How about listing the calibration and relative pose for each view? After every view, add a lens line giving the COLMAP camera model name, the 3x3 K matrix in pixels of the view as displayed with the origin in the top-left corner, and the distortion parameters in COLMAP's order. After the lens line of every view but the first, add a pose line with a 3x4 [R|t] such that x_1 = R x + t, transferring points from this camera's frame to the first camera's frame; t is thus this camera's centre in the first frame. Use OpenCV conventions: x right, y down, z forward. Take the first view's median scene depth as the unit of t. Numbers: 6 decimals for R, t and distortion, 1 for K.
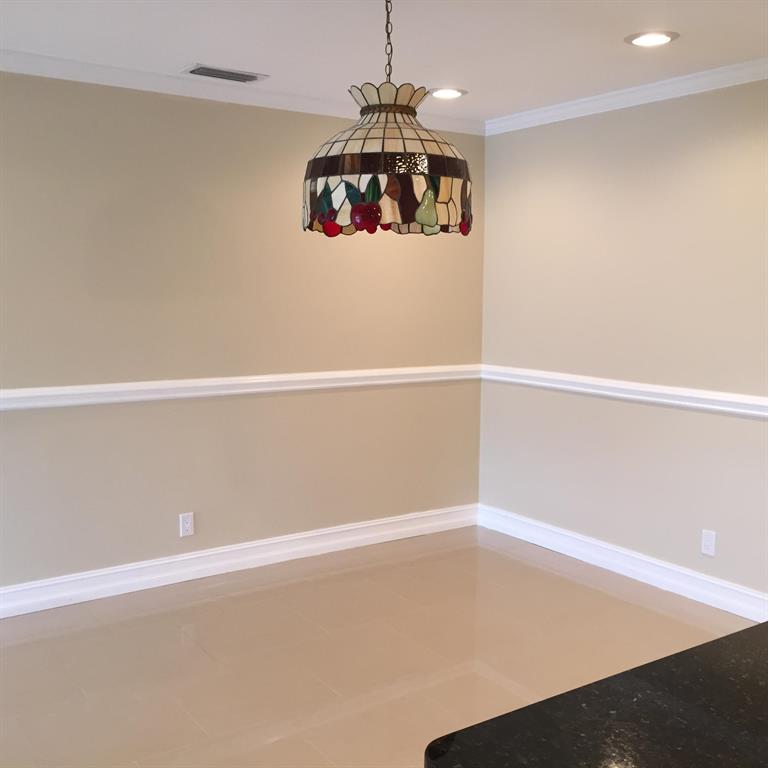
lens RADIAL K [[871.6, 0, 383.1], [0, 871.6, 385.7], [0, 0, 1]] dist [0.042861, 0.000000]
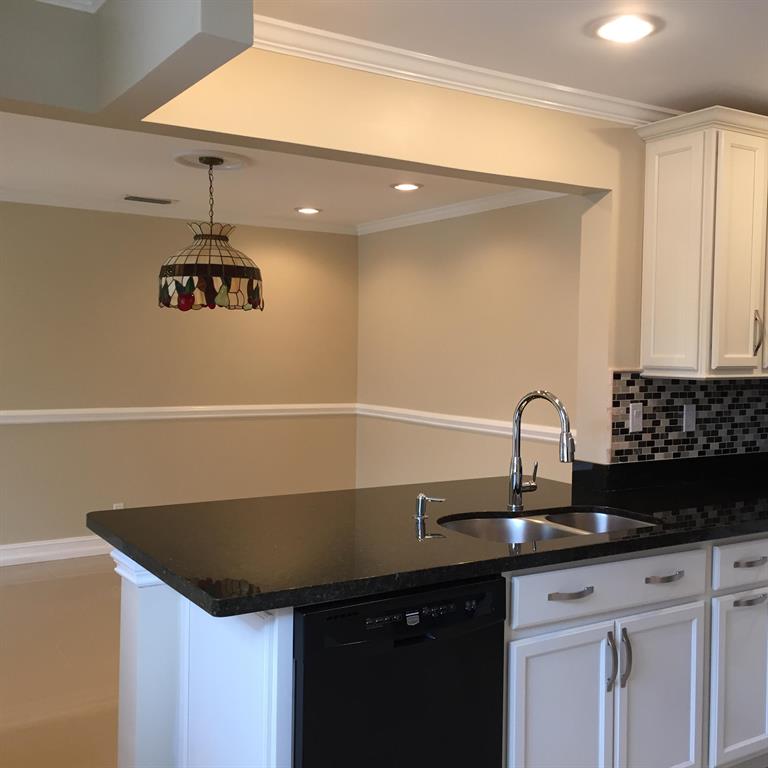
lens RADIAL K [[871.6, 0, 383.4], [0, 871.6, 388.4], [0, 0, 1]] dist [0.042861, 0.000000]
pose [[0.998859, 0.012437, -0.046114, 0.439496], [-0.015549, 0.997581, -0.067755, 0.086143], [0.045160, 0.068395, 0.996636, -0.664087]]
